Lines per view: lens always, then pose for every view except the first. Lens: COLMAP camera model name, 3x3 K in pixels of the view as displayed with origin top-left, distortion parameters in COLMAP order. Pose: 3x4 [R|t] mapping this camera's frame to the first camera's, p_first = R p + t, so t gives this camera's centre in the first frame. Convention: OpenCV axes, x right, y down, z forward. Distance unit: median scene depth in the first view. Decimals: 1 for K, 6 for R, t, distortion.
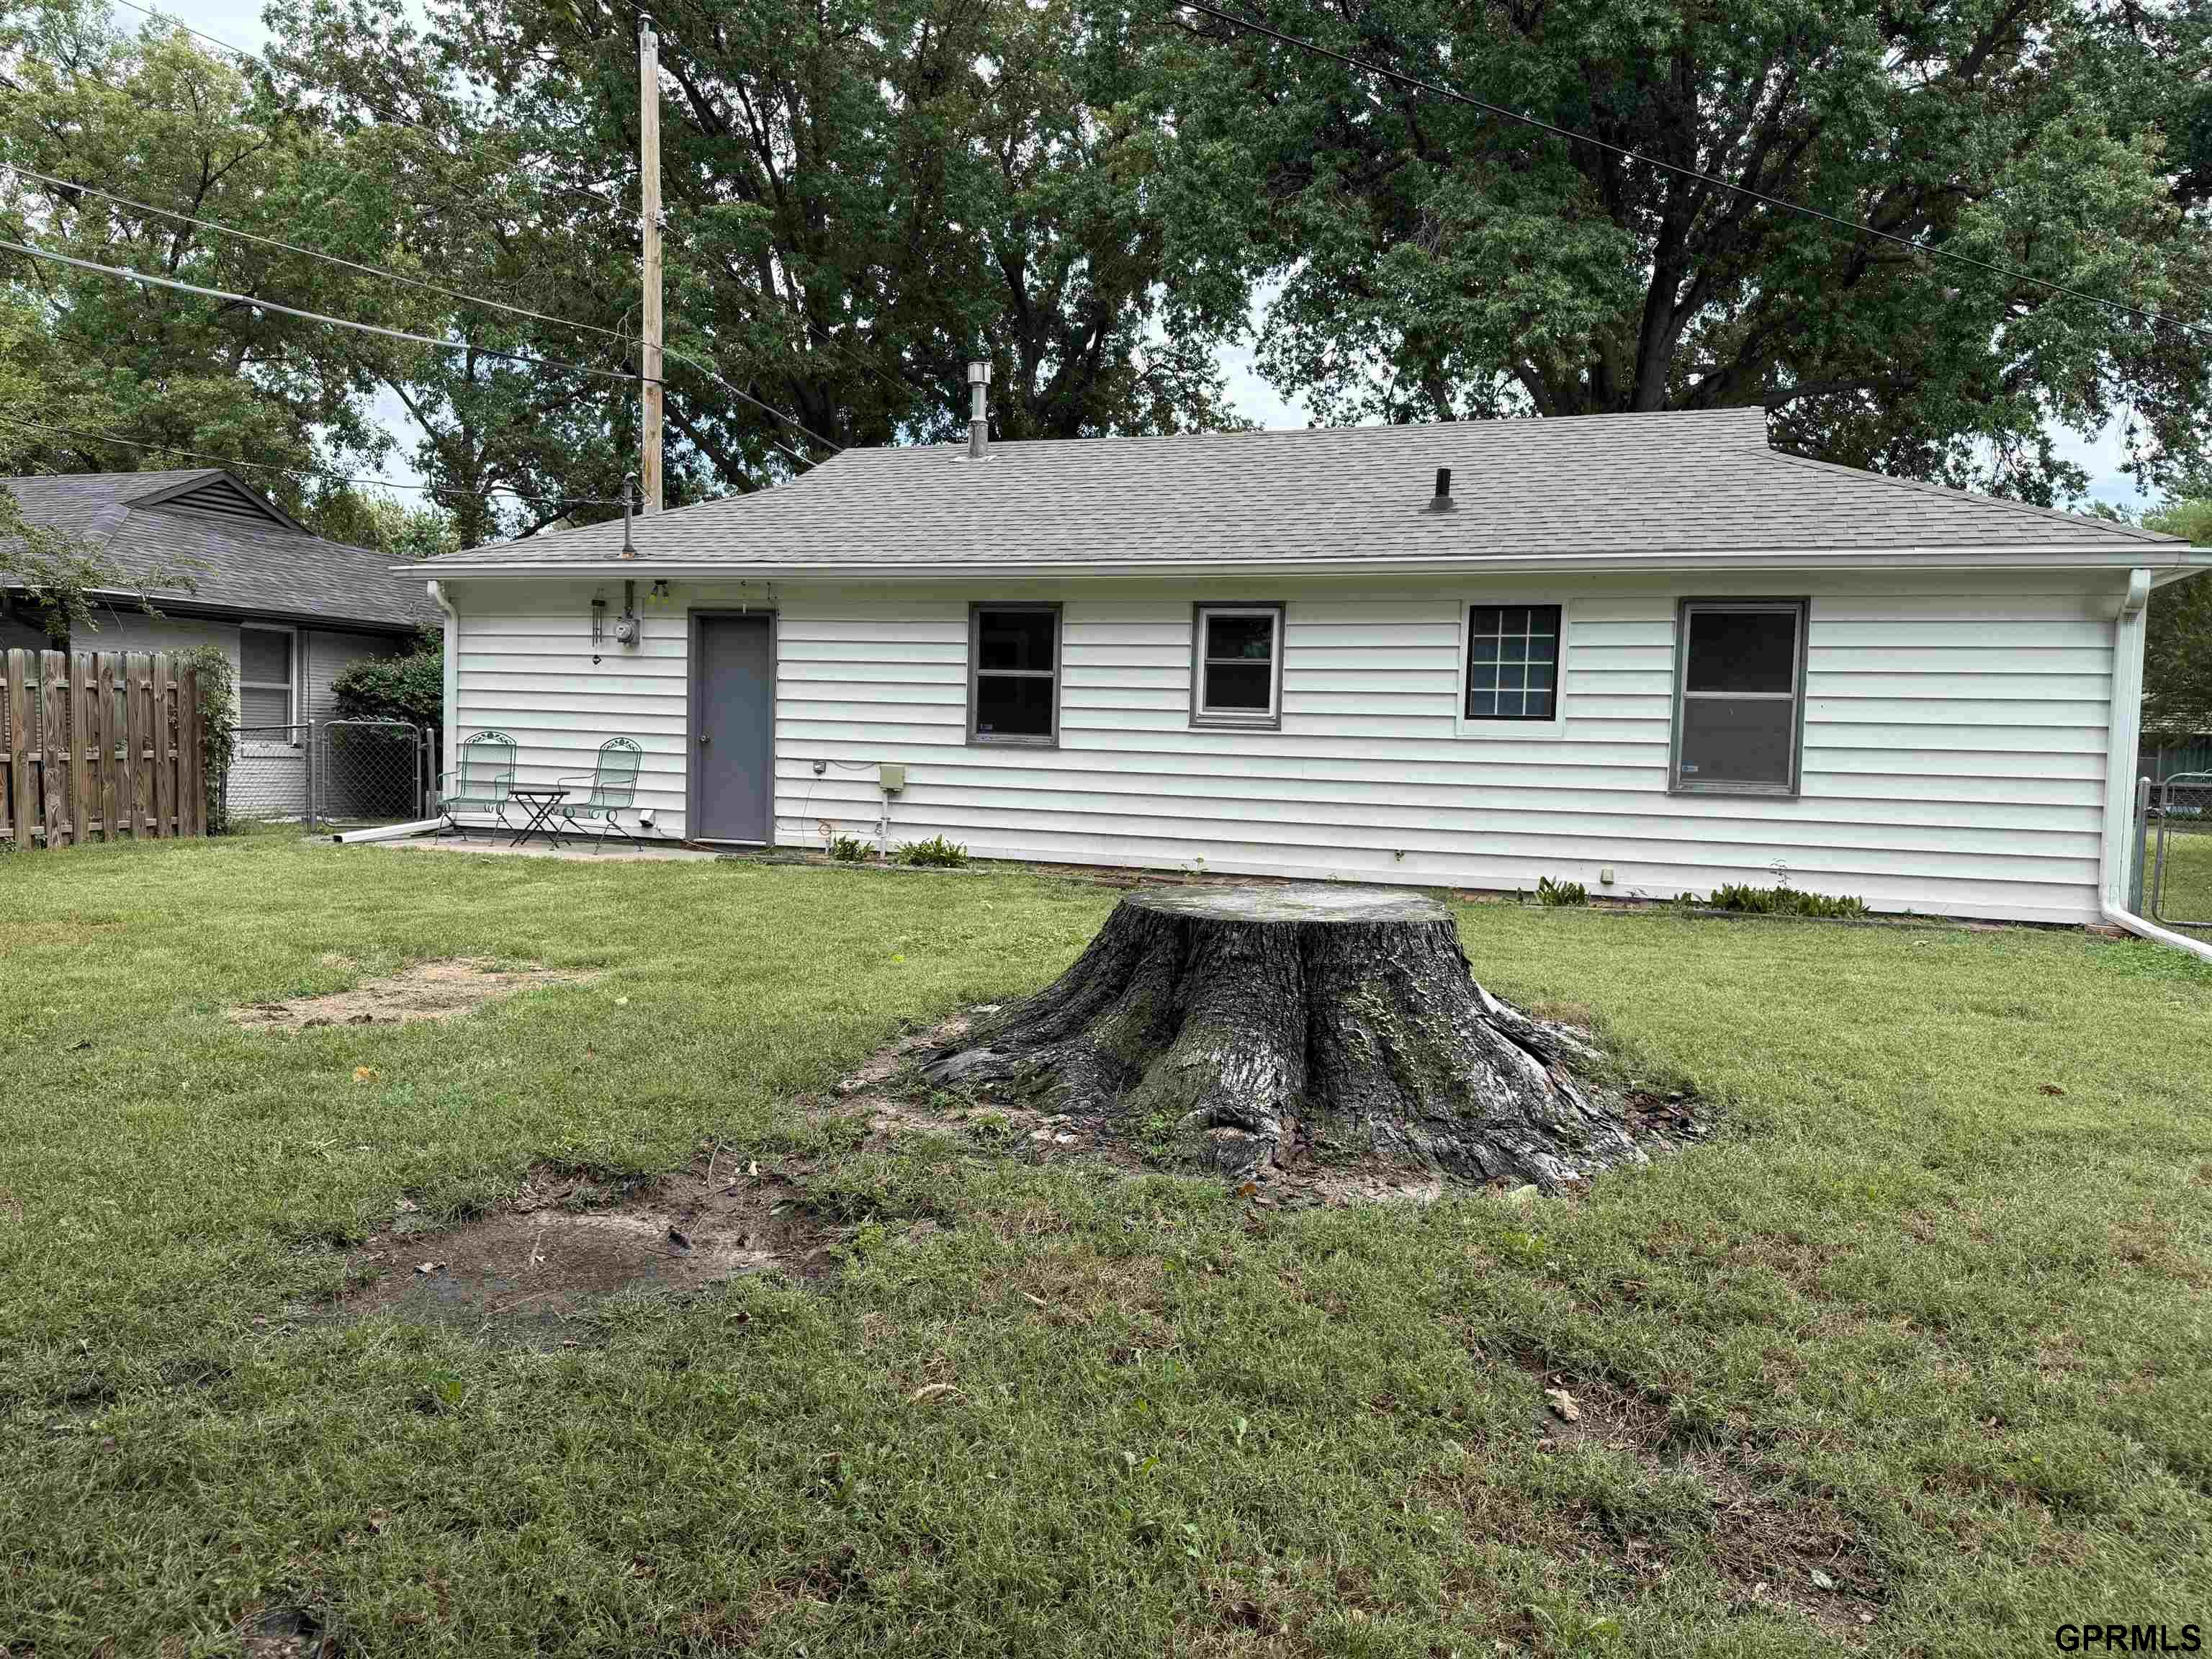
lens RADIAL K [[1565.3, 0, 1106.0], [0, 1565.3, 829.5], [0, 0, 1]] dist [0.080355, -0.000570]
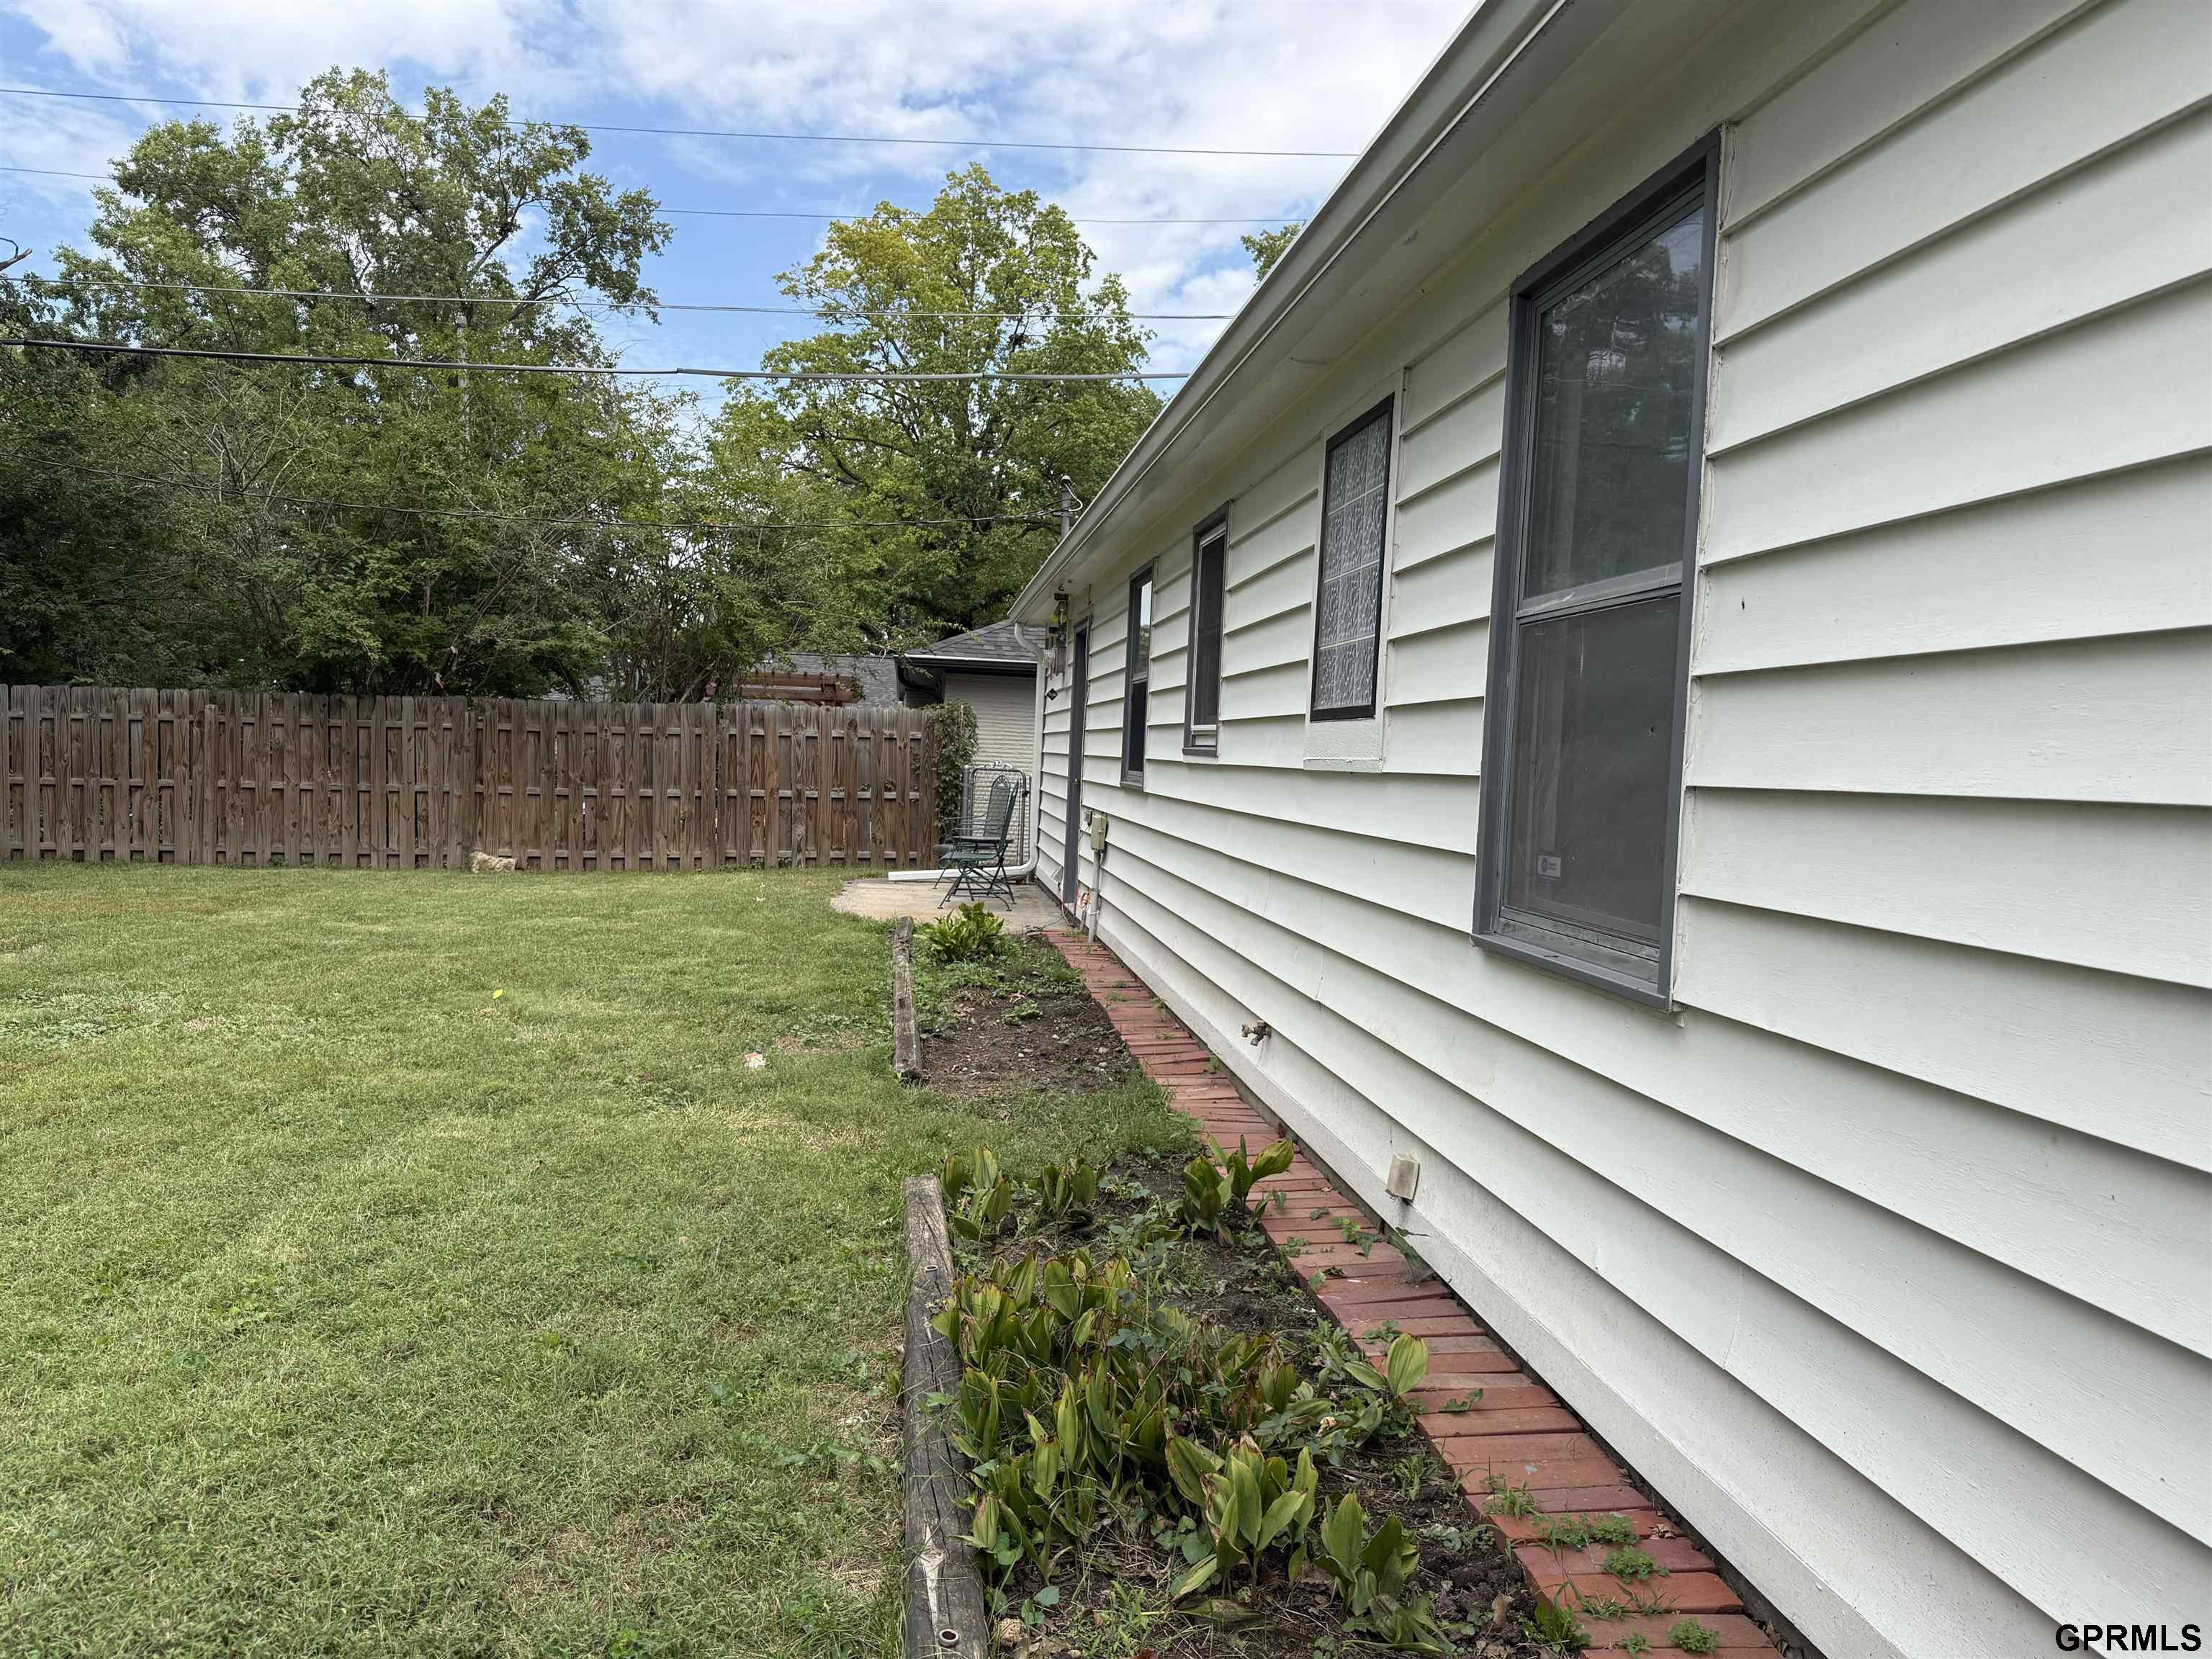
lens RADIAL K [[1565.3, 0, 1106.0], [0, 1565.3, 829.5], [0, 0, 1]] dist [0.080355, -0.000570]
pose [[0.452936, 0.032228, -0.890961, 0.515747], [-0.081305, 0.996675, -0.005281, -0.032063], [0.887828, 0.074832, 0.454050, 0.696286]]
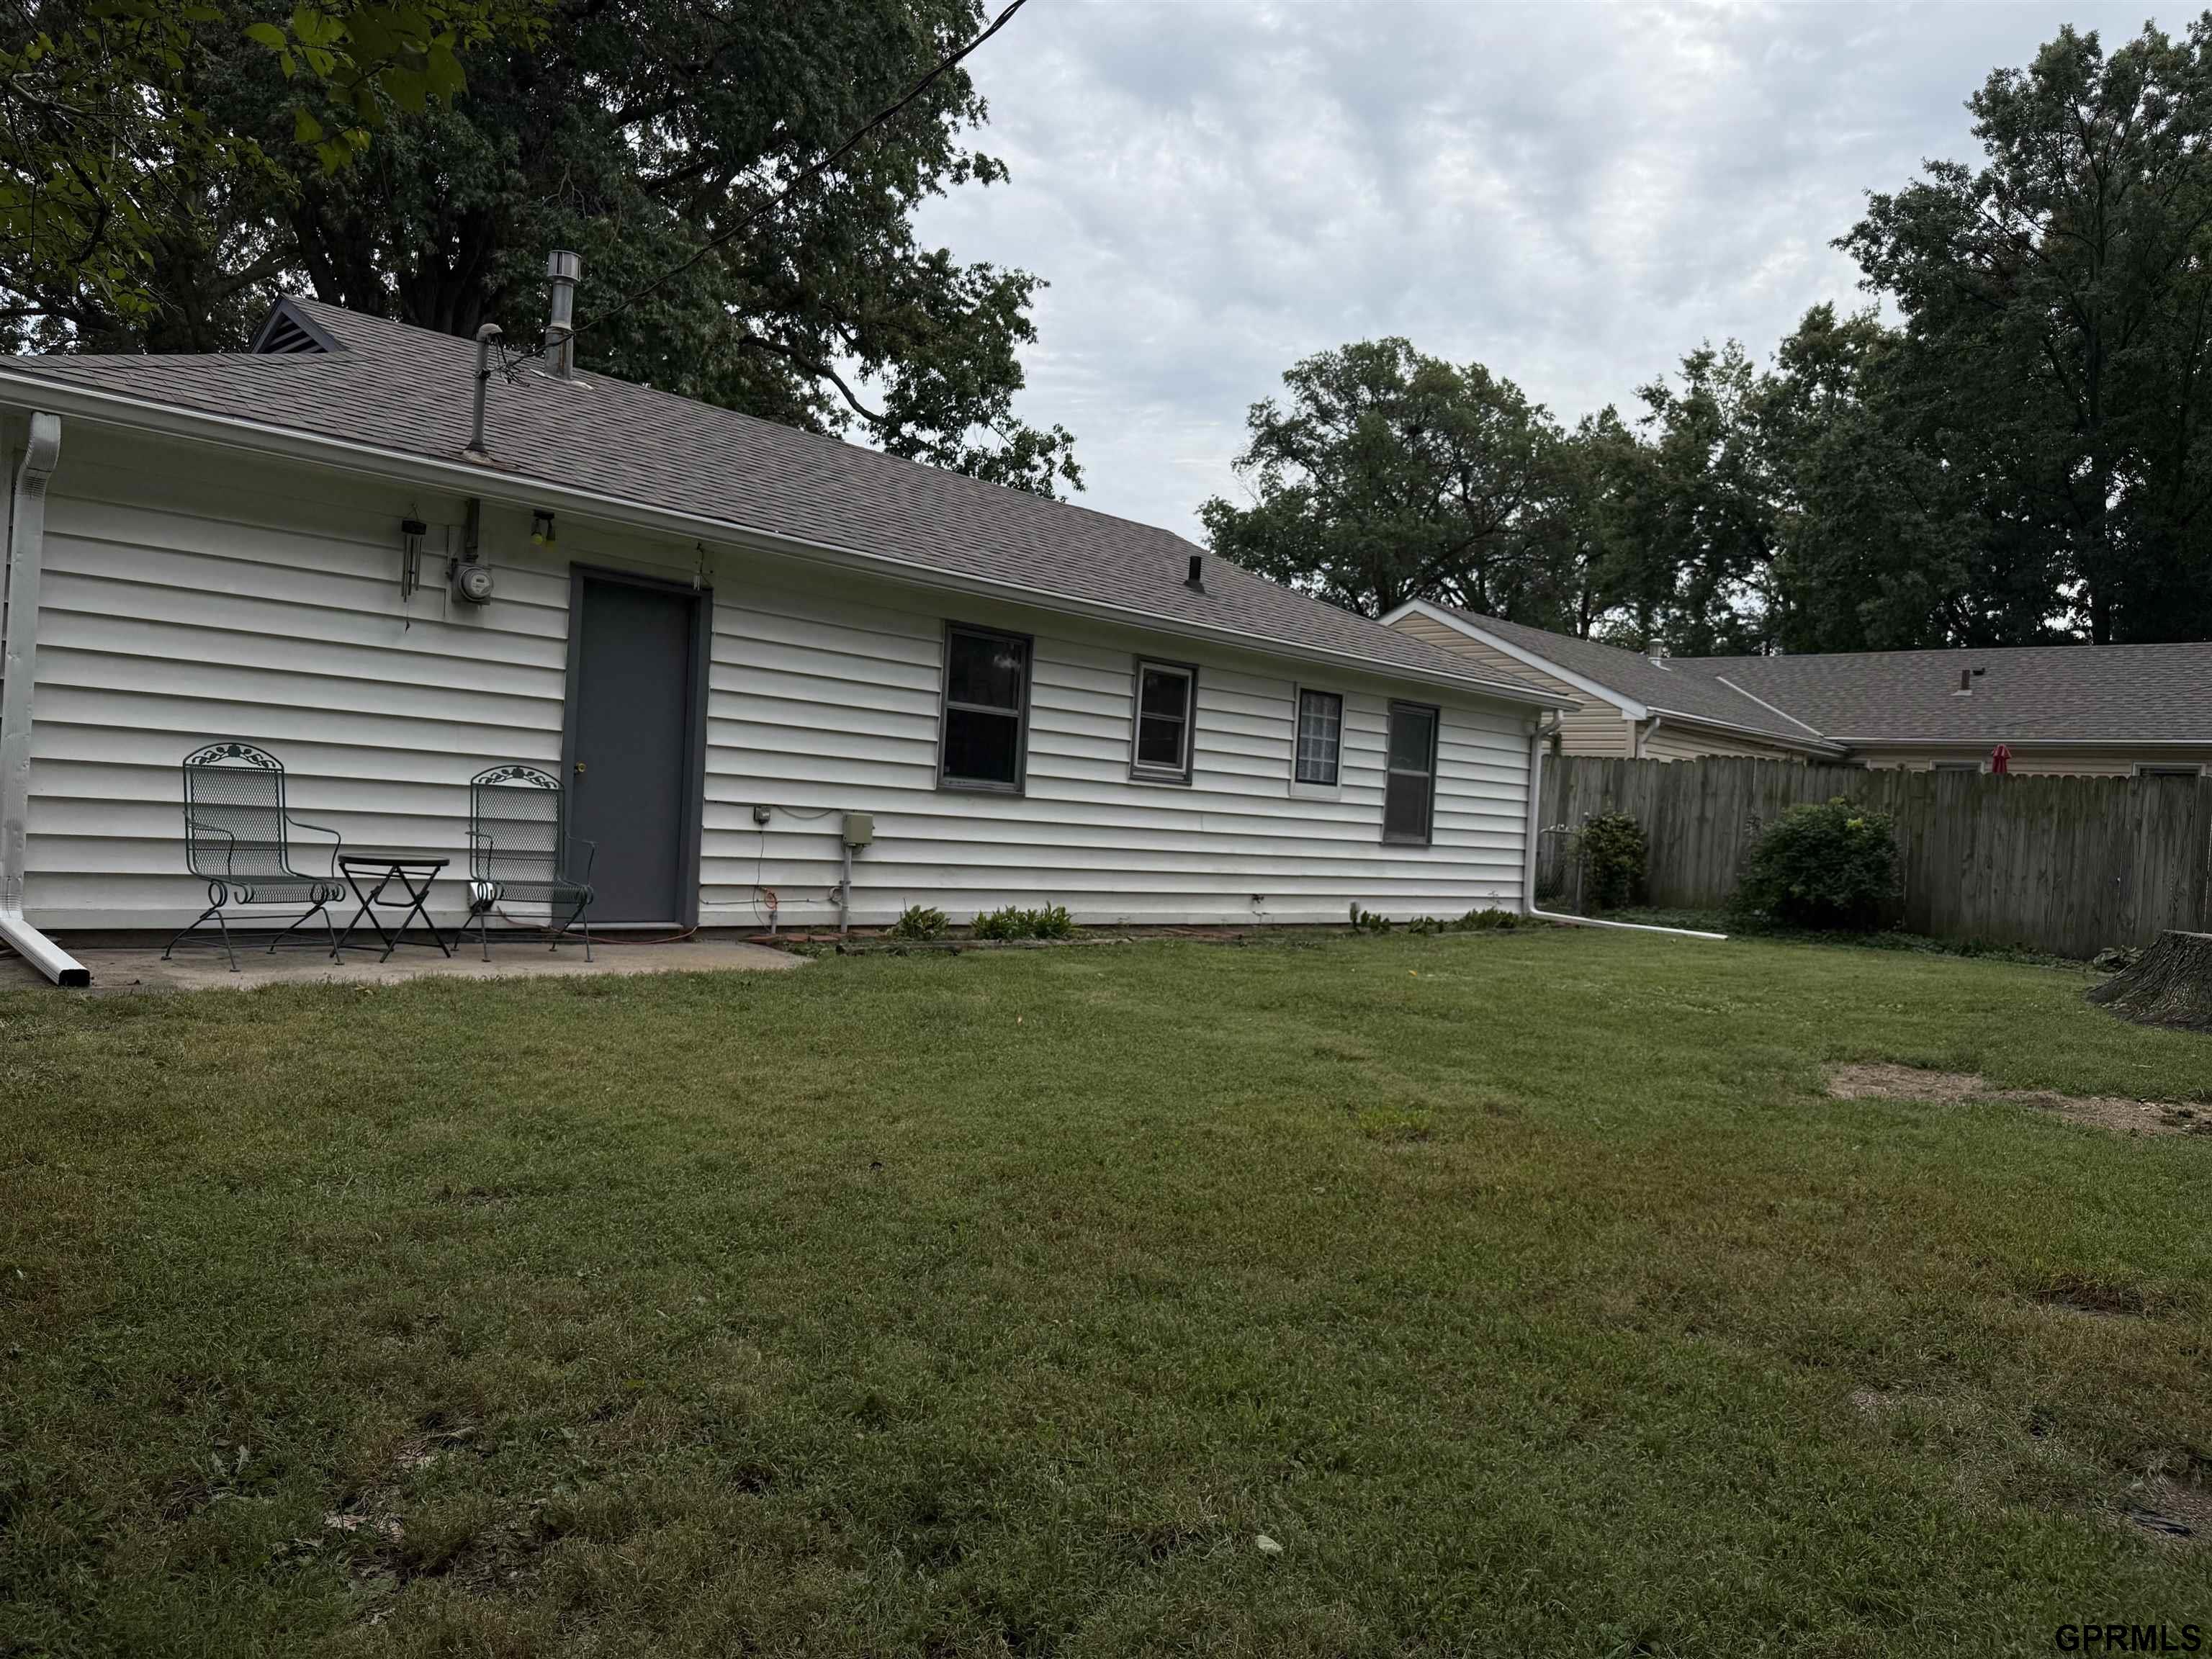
lens RADIAL K [[1565.3, 0, 1106.0], [0, 1565.3, 829.5], [0, 0, 1]] dist [0.080355, -0.000570]
pose [[0.397596, -0.013044, 0.917468, -0.834756], [-0.002586, 0.999879, 0.015336, -0.047570], [-0.917557, -0.008470, 0.397514, 0.598477]]
